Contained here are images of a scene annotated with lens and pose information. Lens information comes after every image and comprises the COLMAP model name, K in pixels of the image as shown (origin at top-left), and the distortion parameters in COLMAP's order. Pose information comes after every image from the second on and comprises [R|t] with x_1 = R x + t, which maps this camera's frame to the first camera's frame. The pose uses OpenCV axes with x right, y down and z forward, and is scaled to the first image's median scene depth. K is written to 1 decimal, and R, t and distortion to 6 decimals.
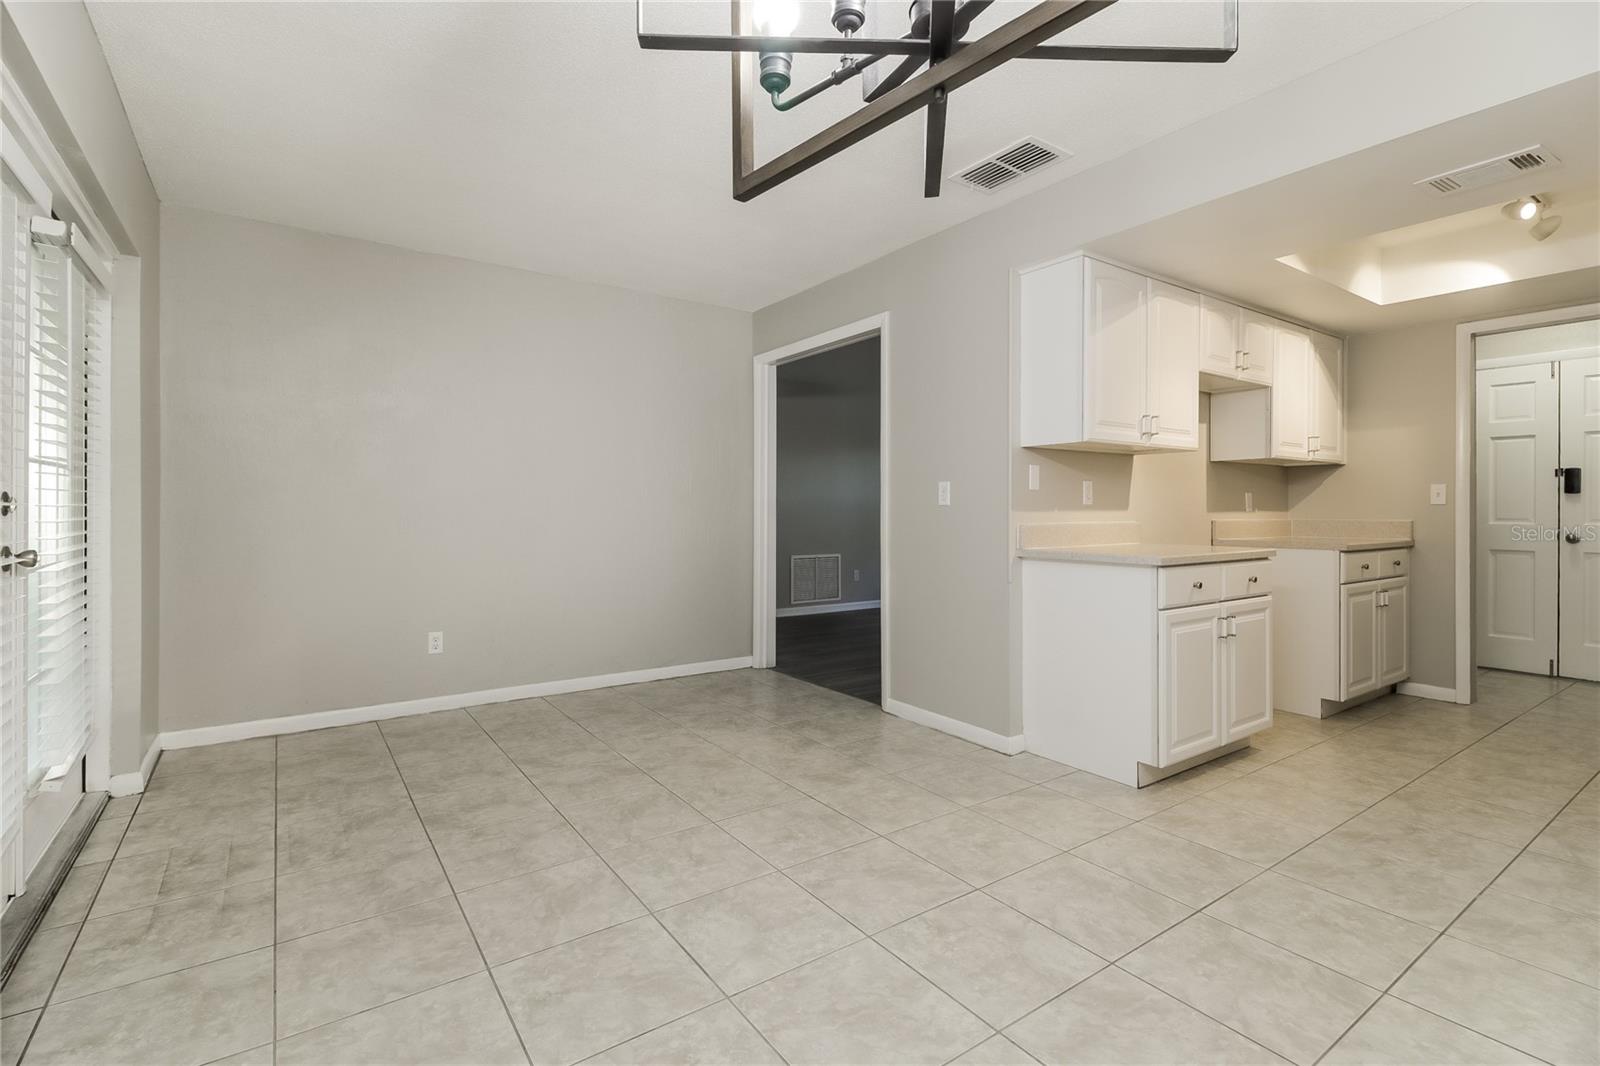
lens RADIAL K [[749.6, 0, 775.7], [0, 749.6, 508.7], [0, 0, 1]] dist [0.000632, -0.000735]
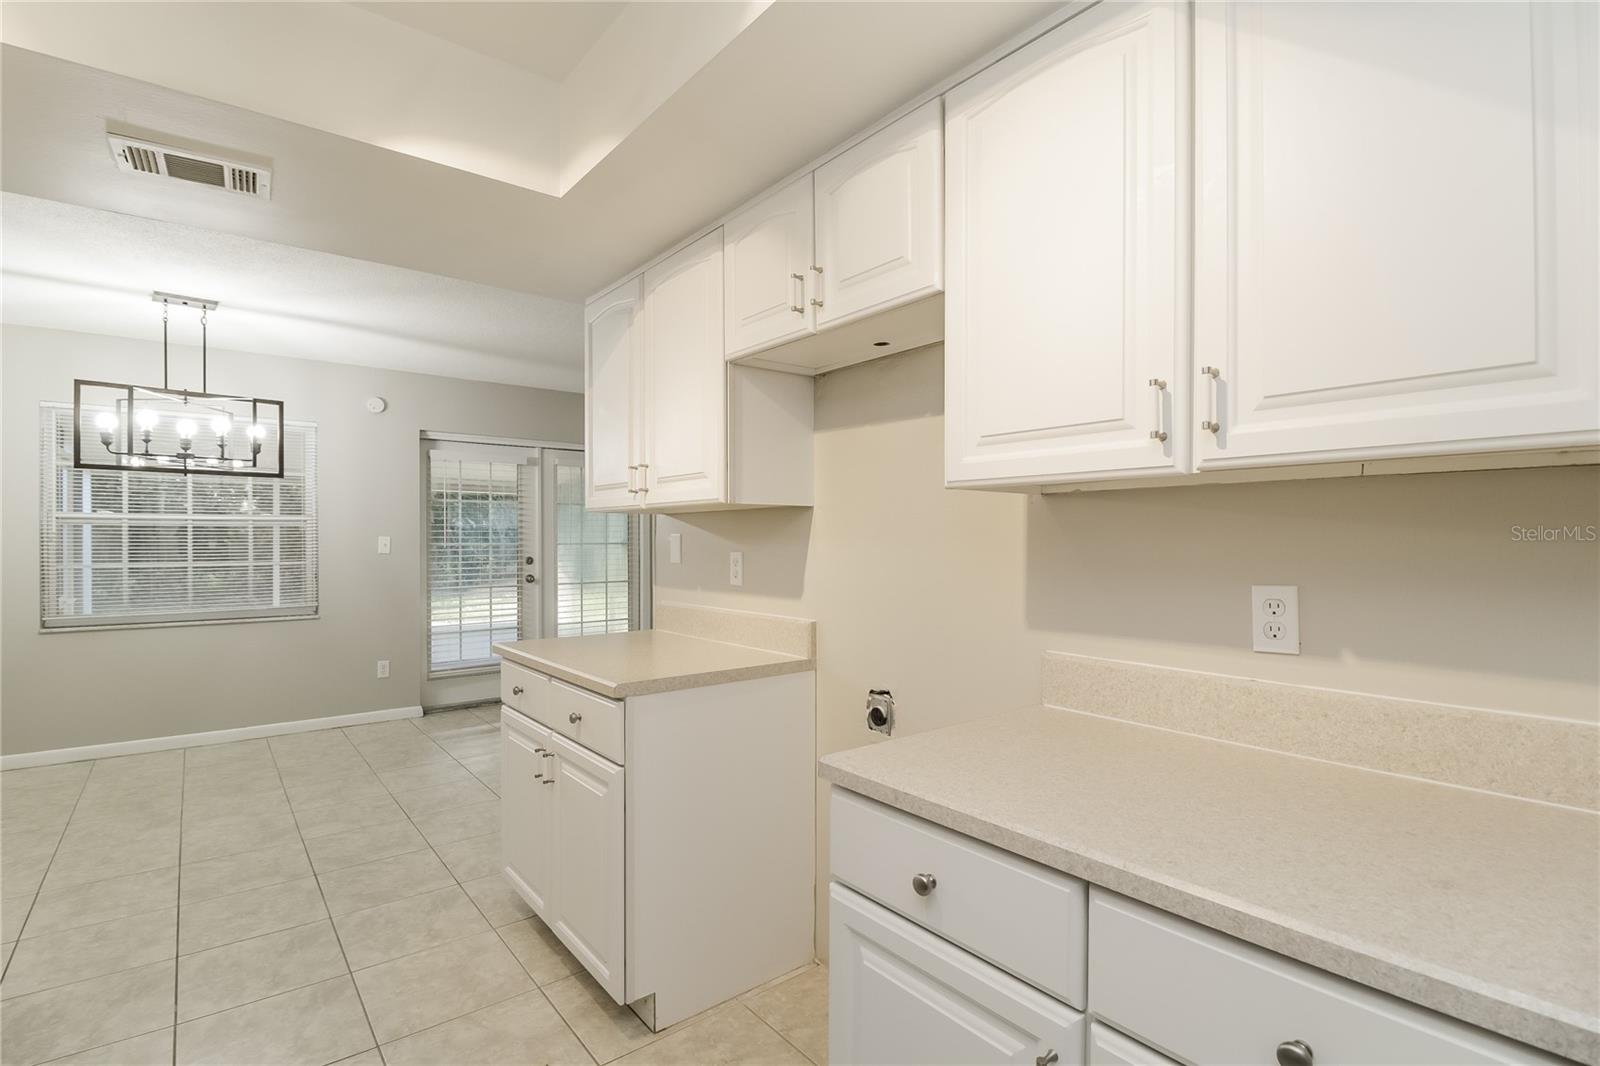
lens RADIAL K [[742.4, 0, 797.4], [0, 742.4, 545.3], [0, 0, 1]] dist [-0.027611, -0.000686]
pose [[0.086172, 0.006426, -0.996260, 1.745501], [-0.001264, 0.999979, 0.006340, -0.074520], [0.996279, 0.000713, 0.086178, 1.559529]]
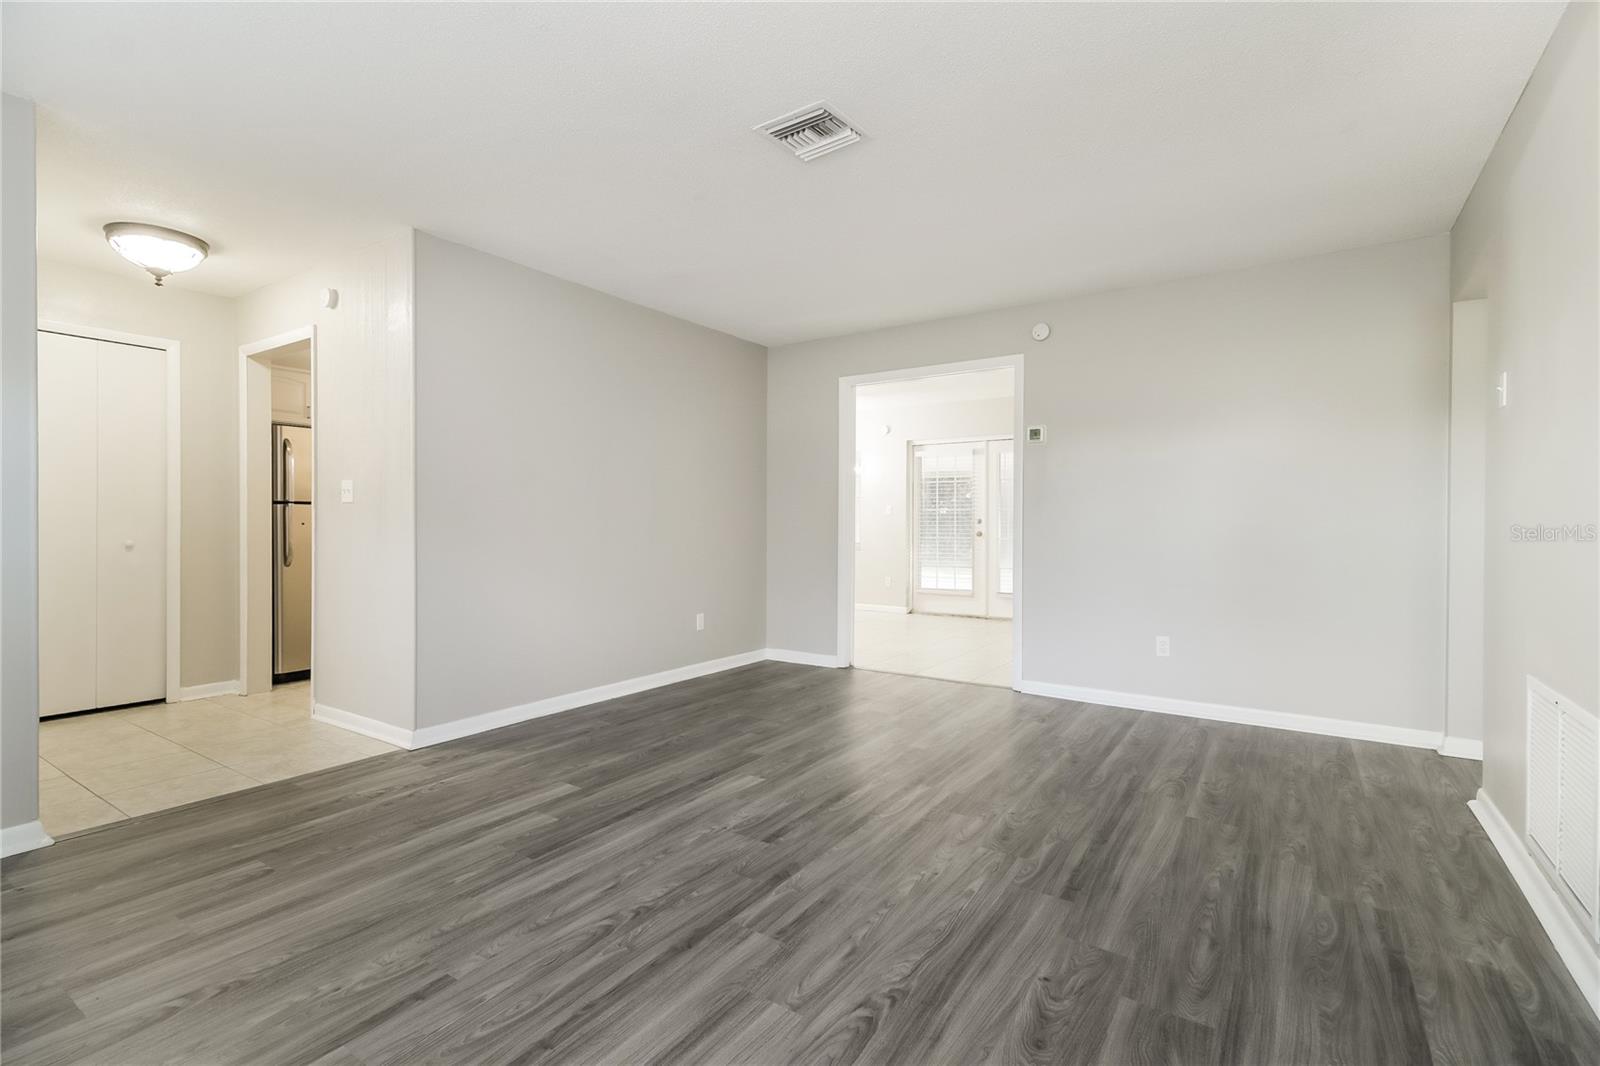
lens RADIAL K [[739.9, 0, 793.4], [0, 739.9, 540.7], [0, 0, 1]] dist [0.002552, -0.011760]
pose [[-0.931504, 0.007013, -0.363663, 1.295033], [-0.001627, 0.999724, 0.023446, 0.007994], [0.363727, 0.022432, -0.931235, 3.912771]]
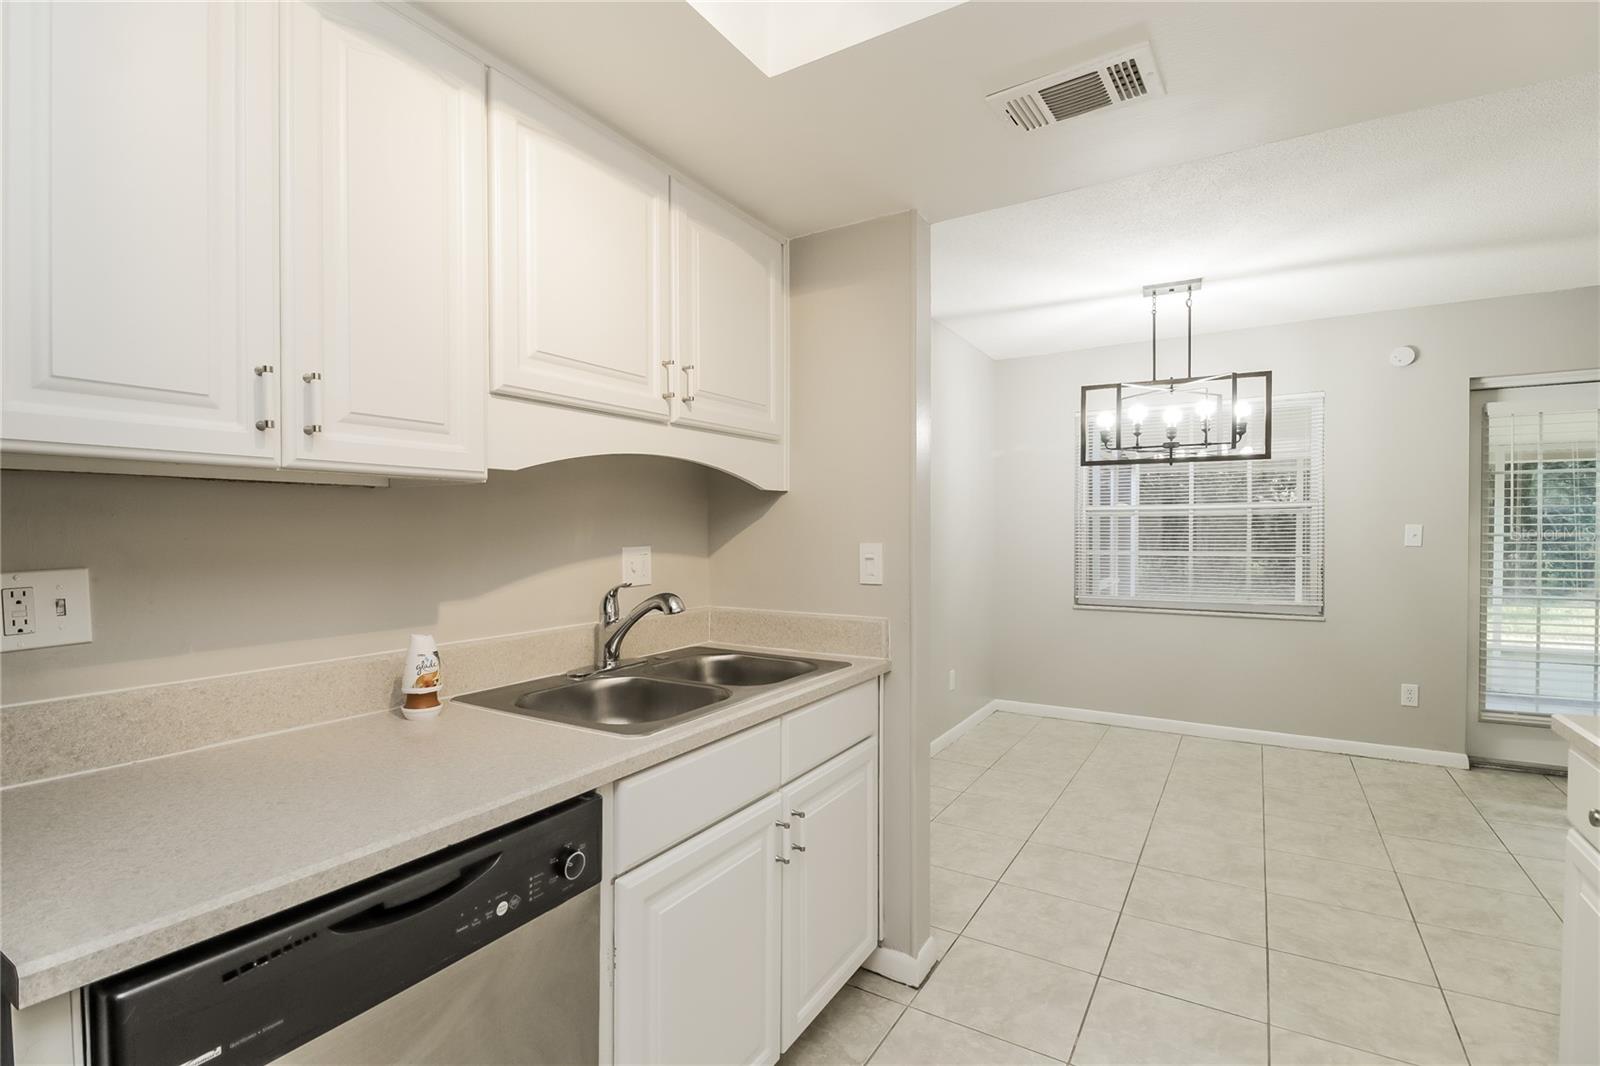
lens RADIAL K [[739.9, 0, 793.4], [0, 739.9, 540.7], [0, 0, 1]] dist [0.002552, -0.011760]
pose [[-0.916279, 0.008418, -0.400452, 1.444097], [0.002846, 0.999891, 0.014507, -0.076405], [0.400530, 0.012152, -0.916203, 1.506108]]
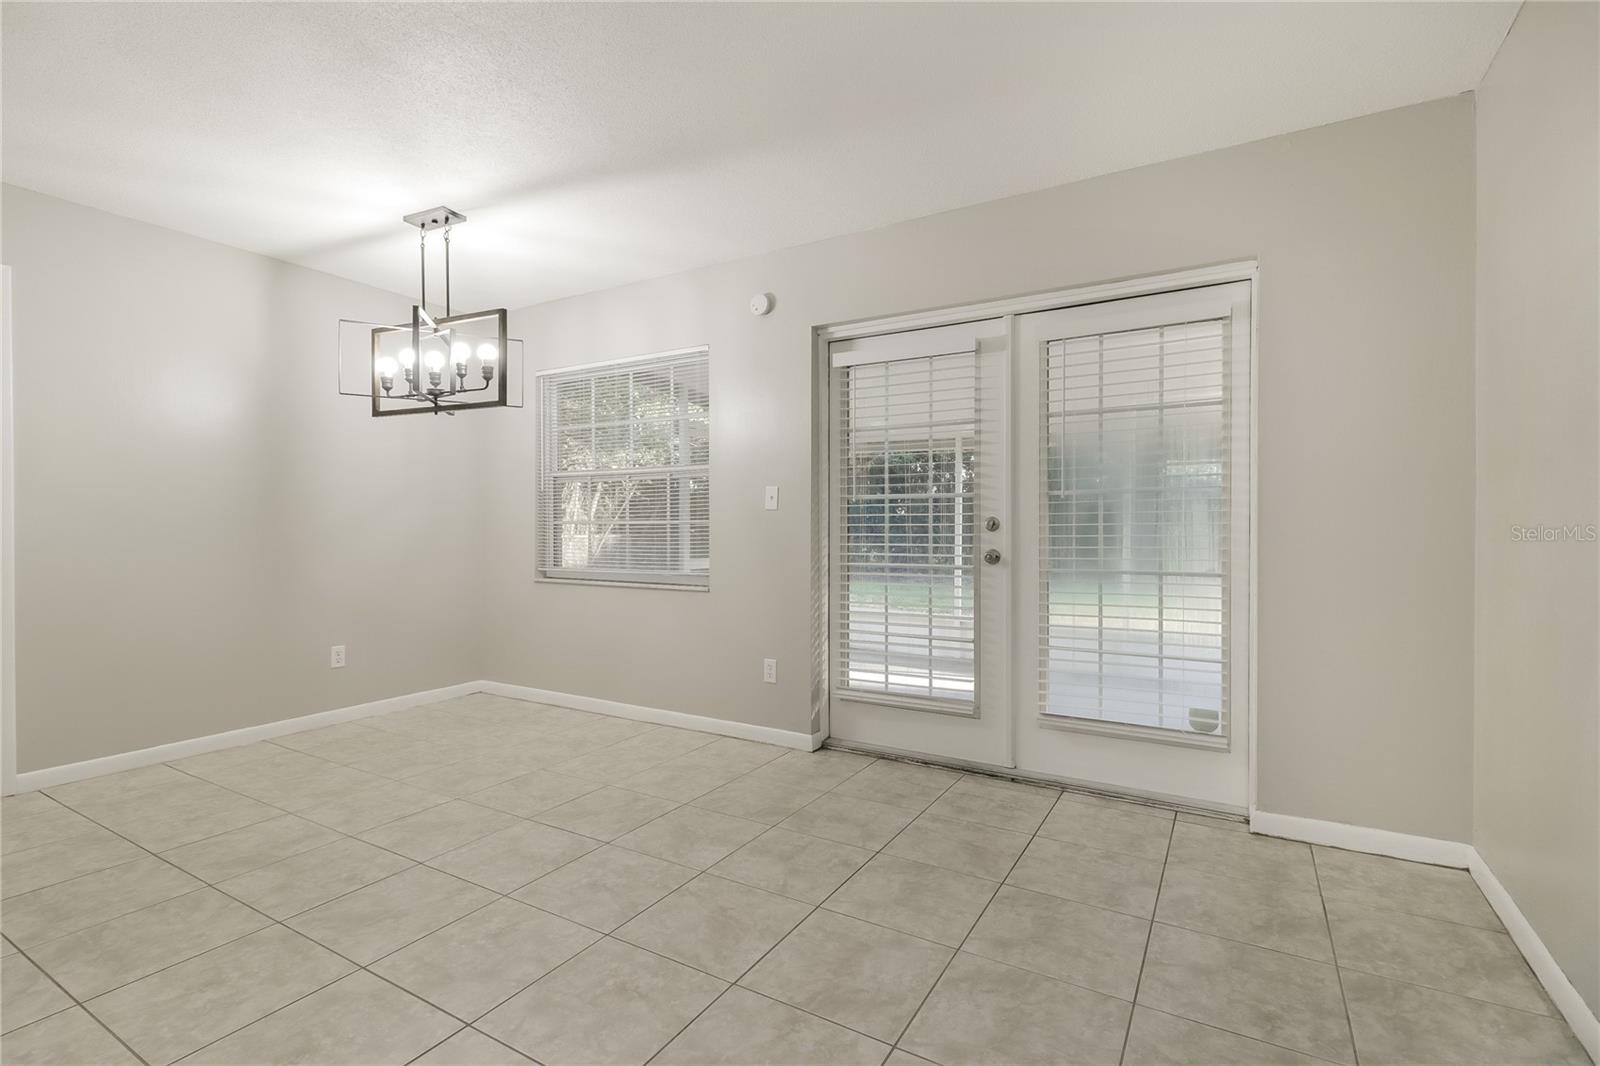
lens RADIAL K [[743.5, 0, 800.0], [0, 743.5, 533.0], [0, 0, 1]] dist [0.001733, -0.000908]
pose [[-0.900312, 0.001578, -0.435243, 0.077550], [-0.003129, 0.999944, 0.010098, -0.000719], [0.435235, 0.010453, -0.900256, 1.982103]]
